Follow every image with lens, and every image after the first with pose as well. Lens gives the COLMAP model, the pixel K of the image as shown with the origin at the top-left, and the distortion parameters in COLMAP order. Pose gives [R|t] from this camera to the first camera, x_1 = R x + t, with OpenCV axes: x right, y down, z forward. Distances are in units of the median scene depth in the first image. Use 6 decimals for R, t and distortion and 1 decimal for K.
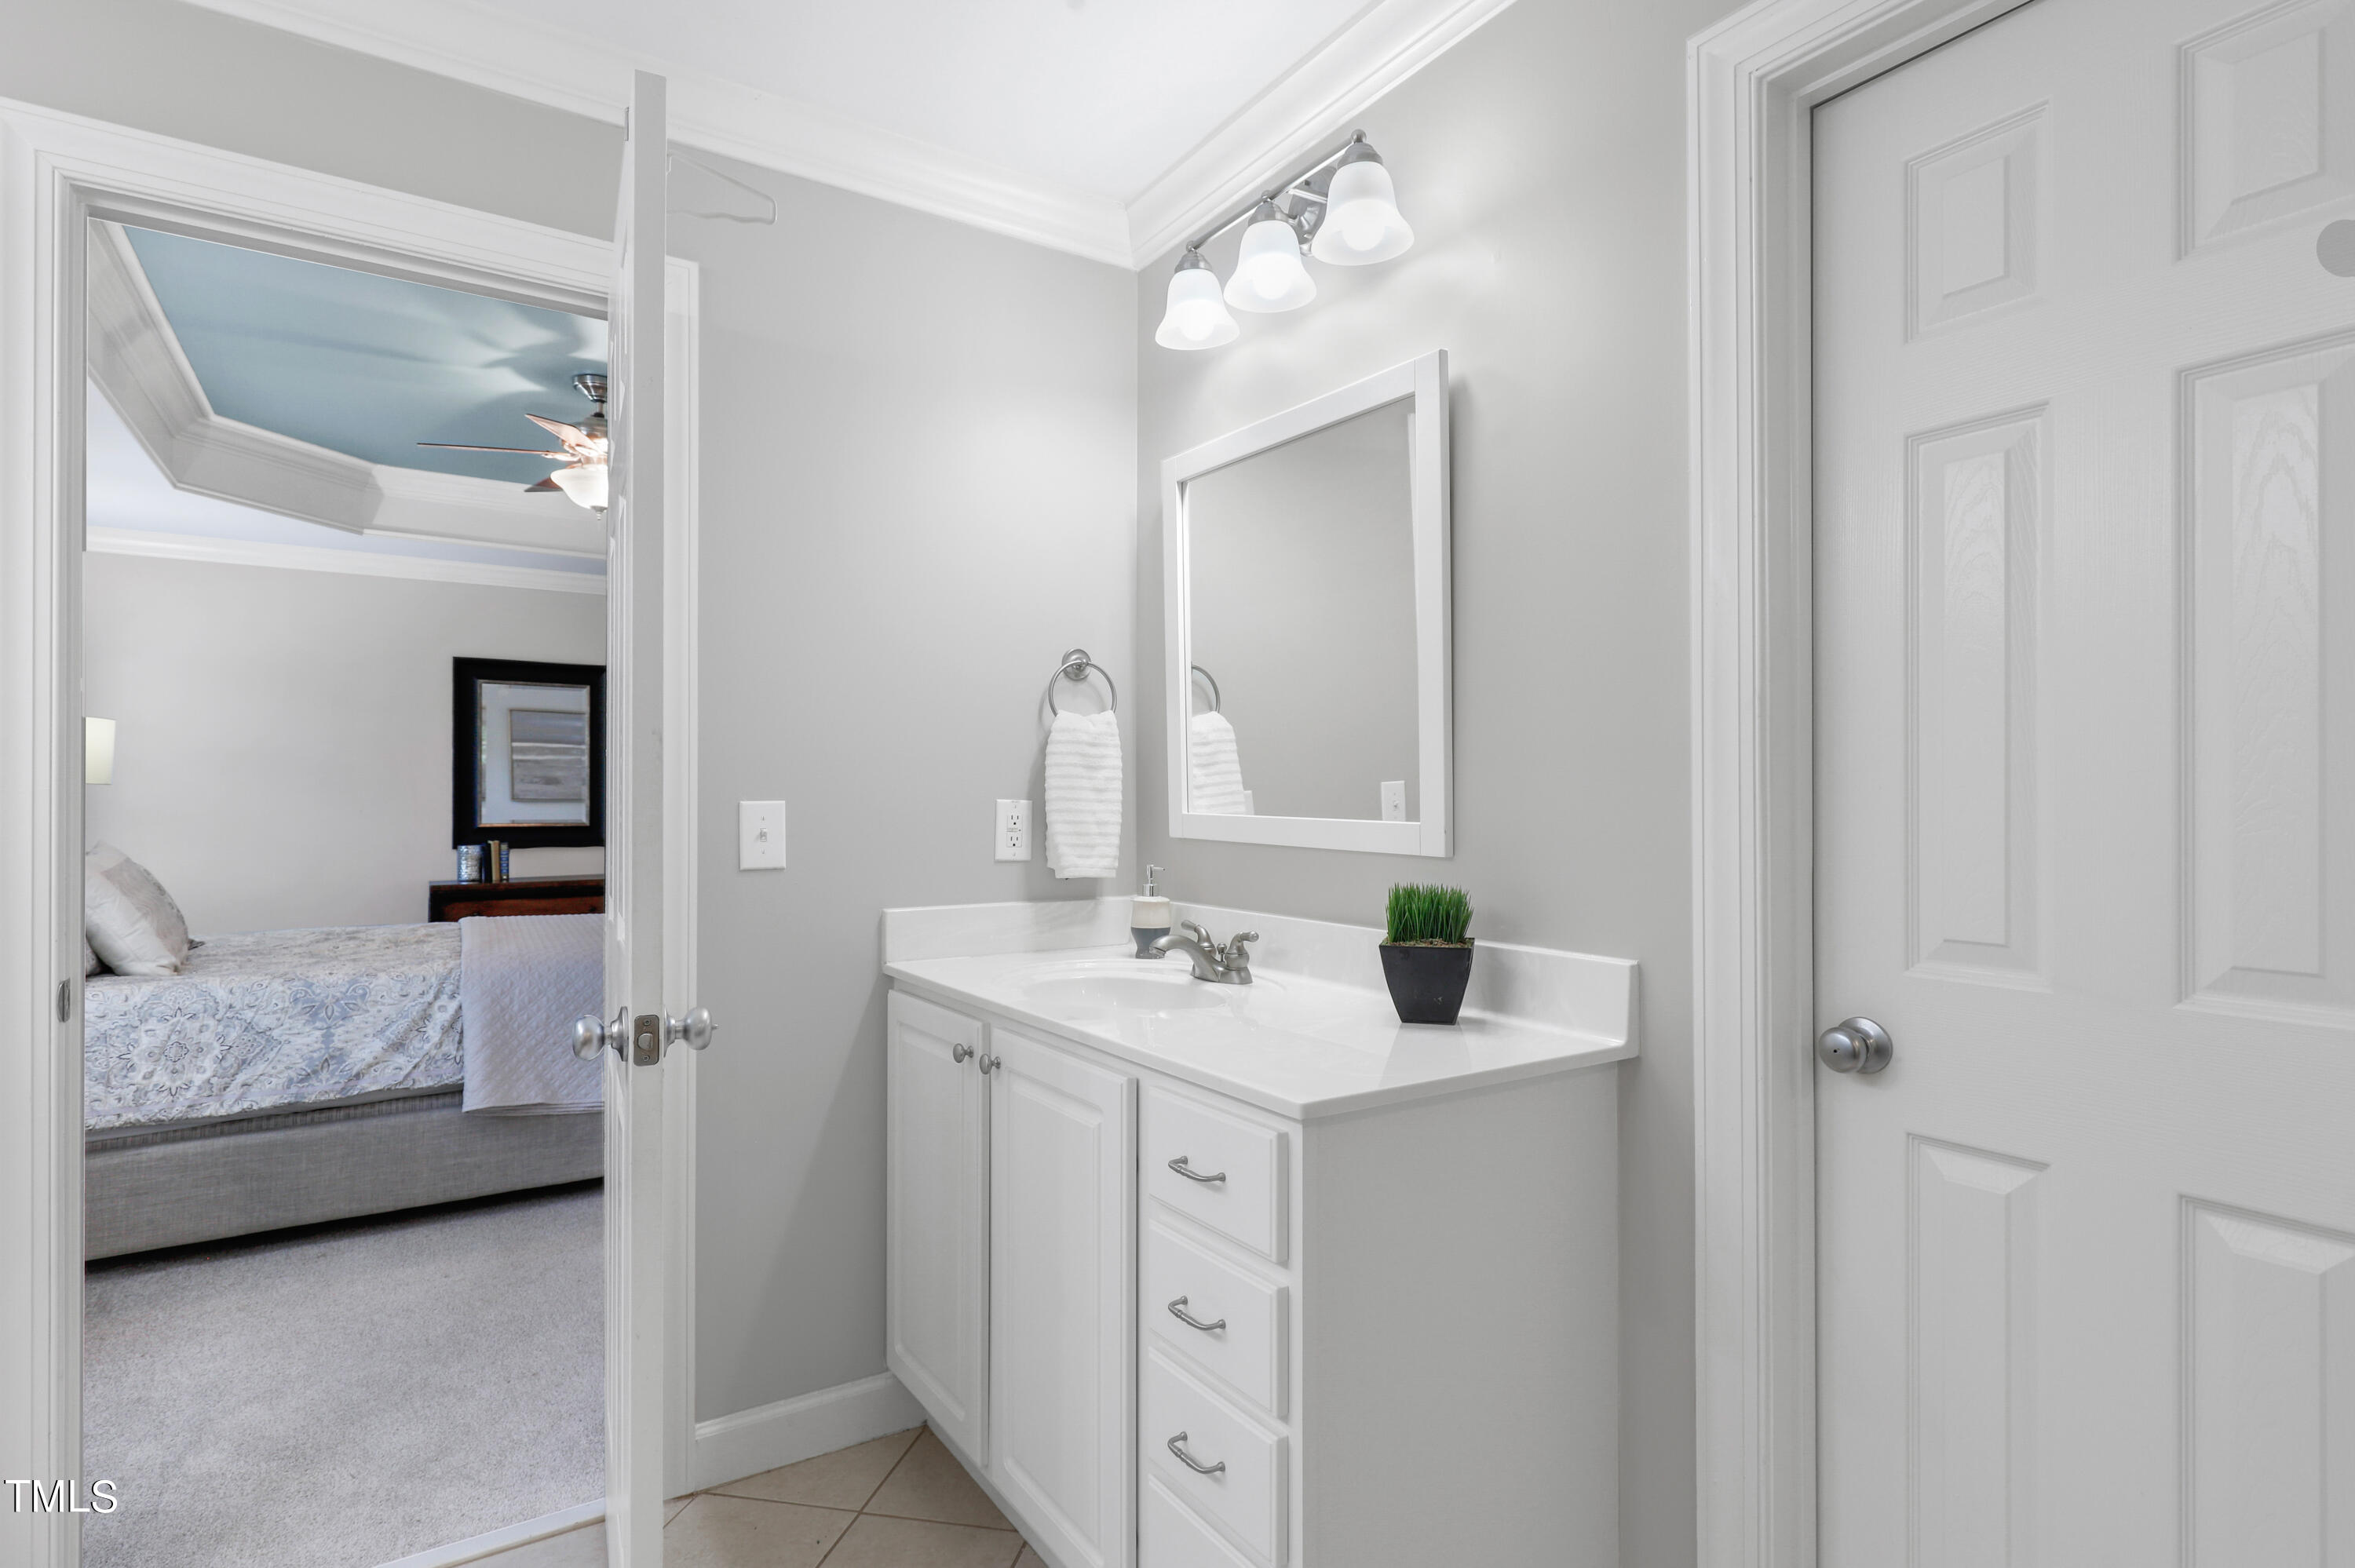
lens RADIAL K [[1192.3, 0, 1185.9], [0, 1192.3, 790.4], [0, 0, 1]] dist [-0.003156, 0.000119]
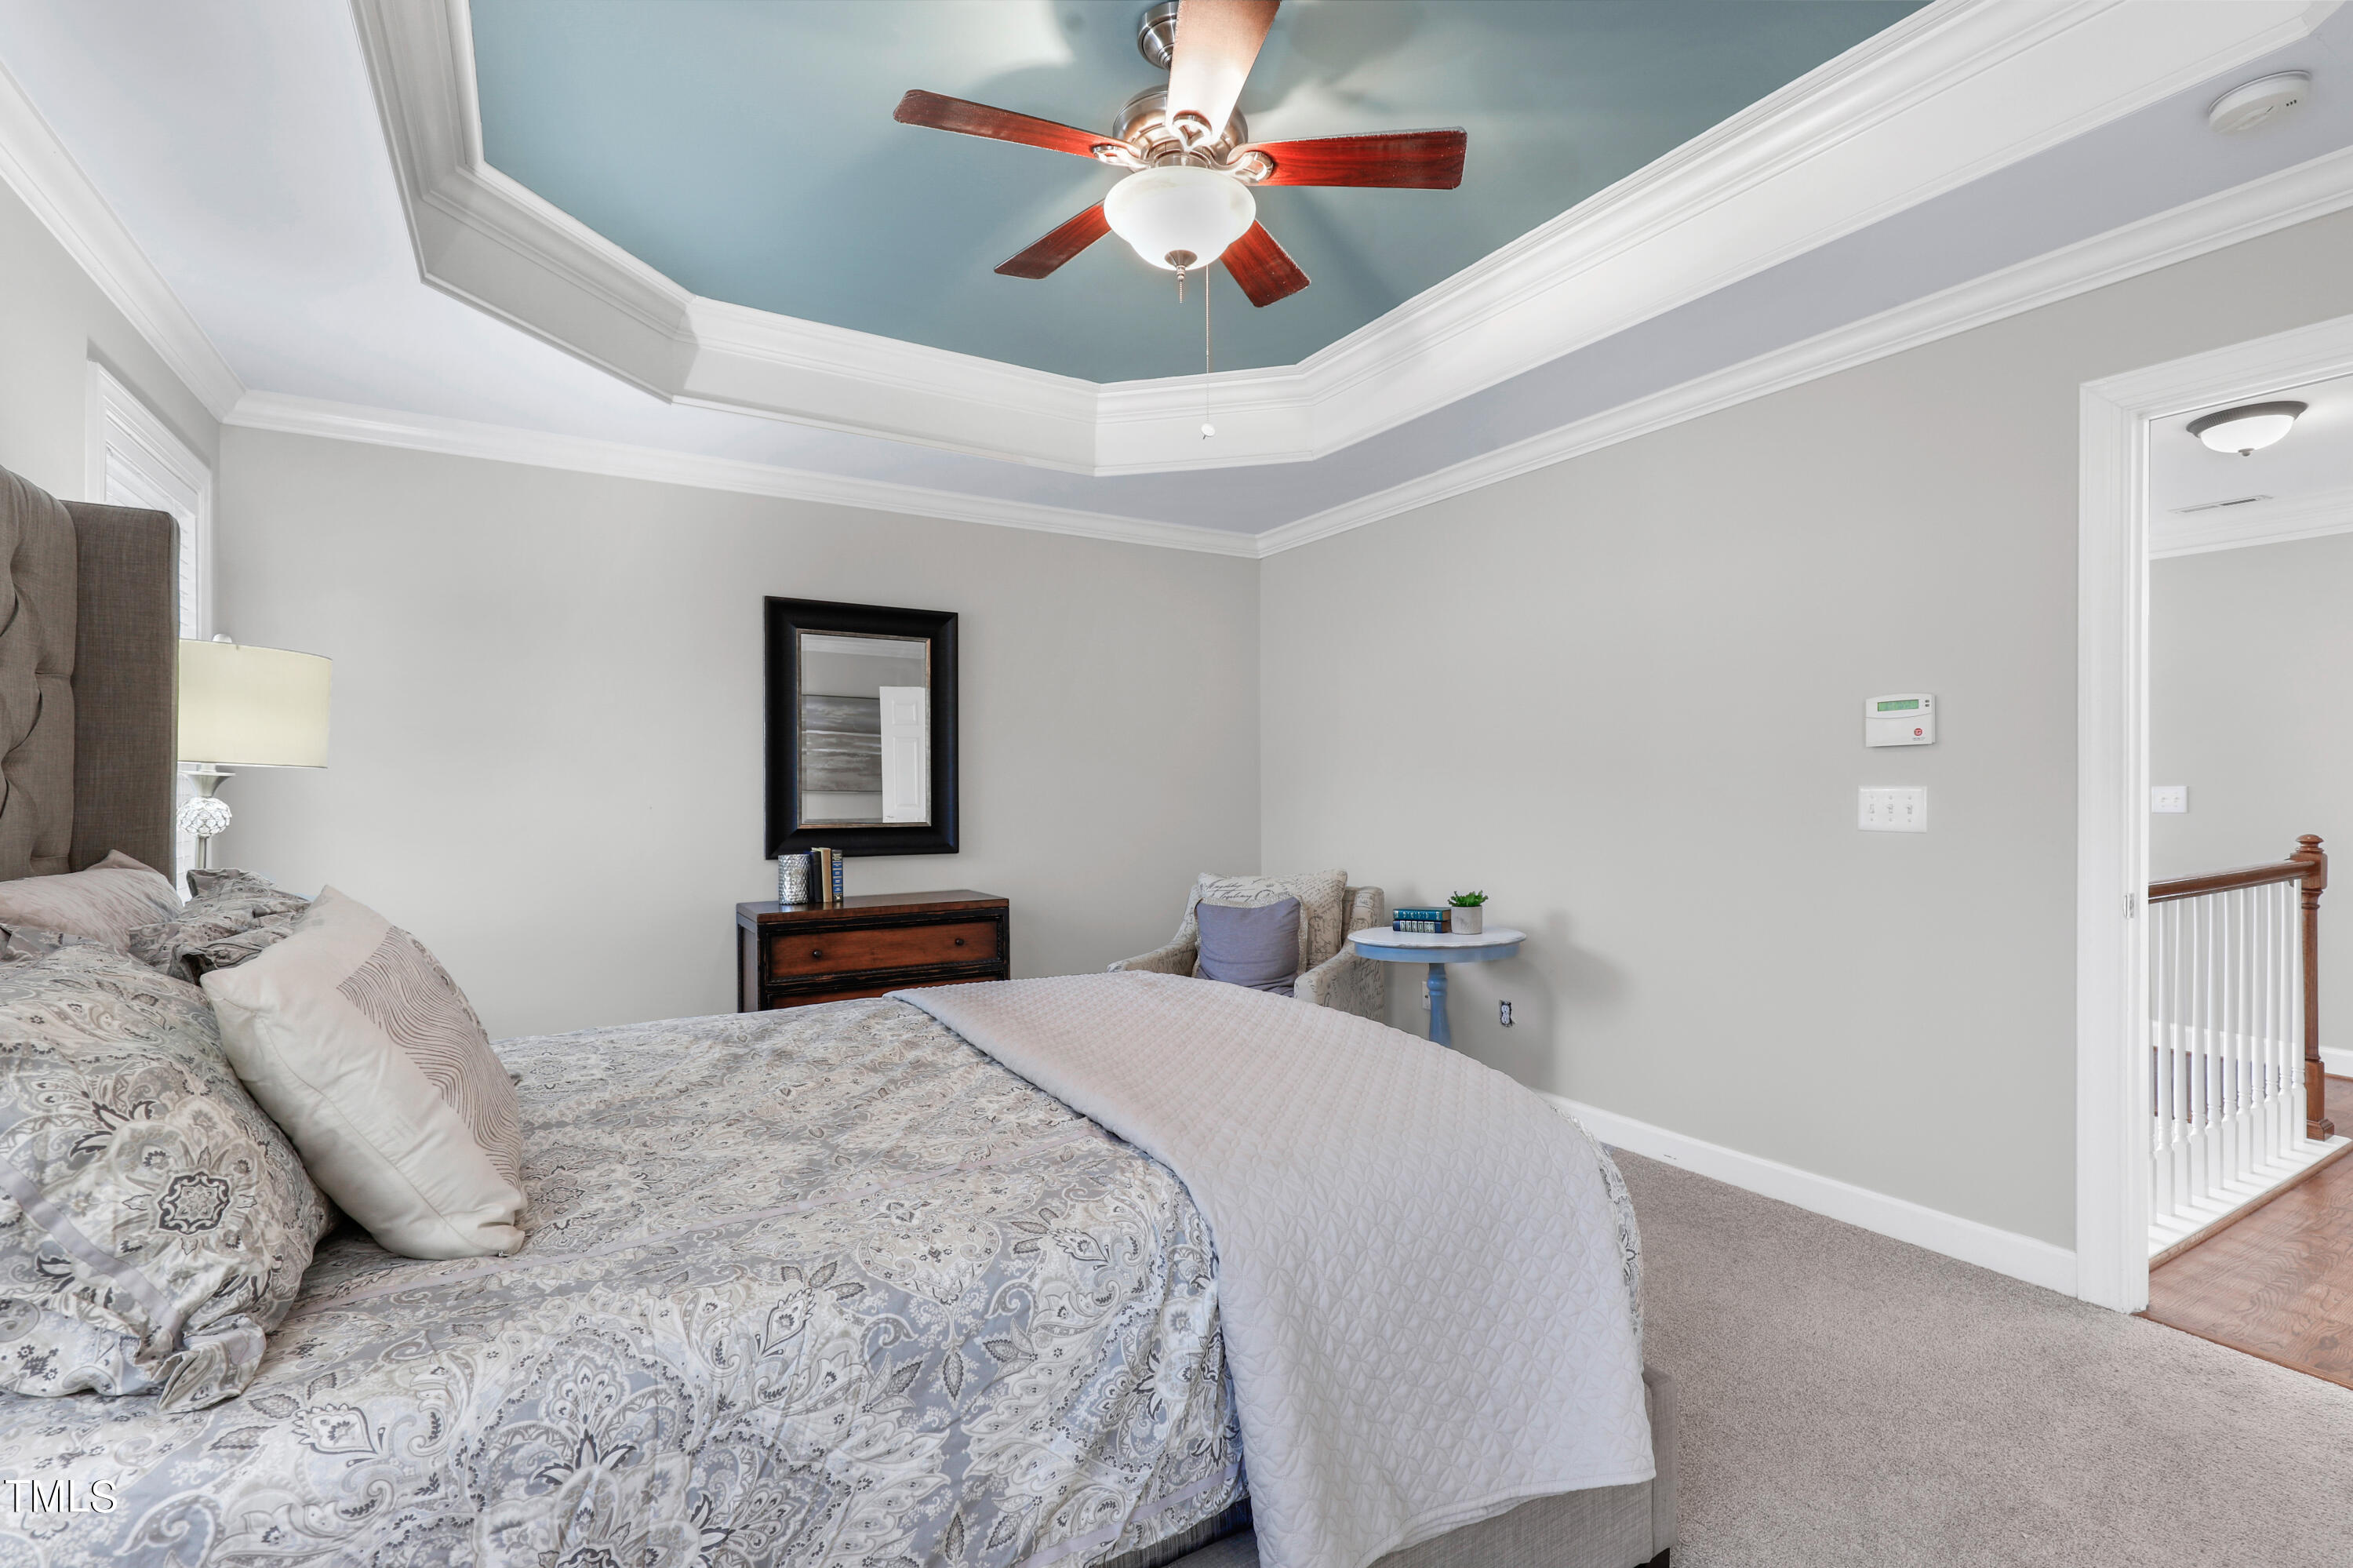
lens RADIAL K [[1085.4, 0, 1193.8], [0, 1085.4, 786.4], [0, 0, 1]] dist [-0.003295, 0.001297]
pose [[0.999025, -0.004247, -0.043933, -0.614404], [0.004414, 0.999983, 0.003701, 0.006323], [0.043916, -0.003891, 0.999028, 0.656880]]
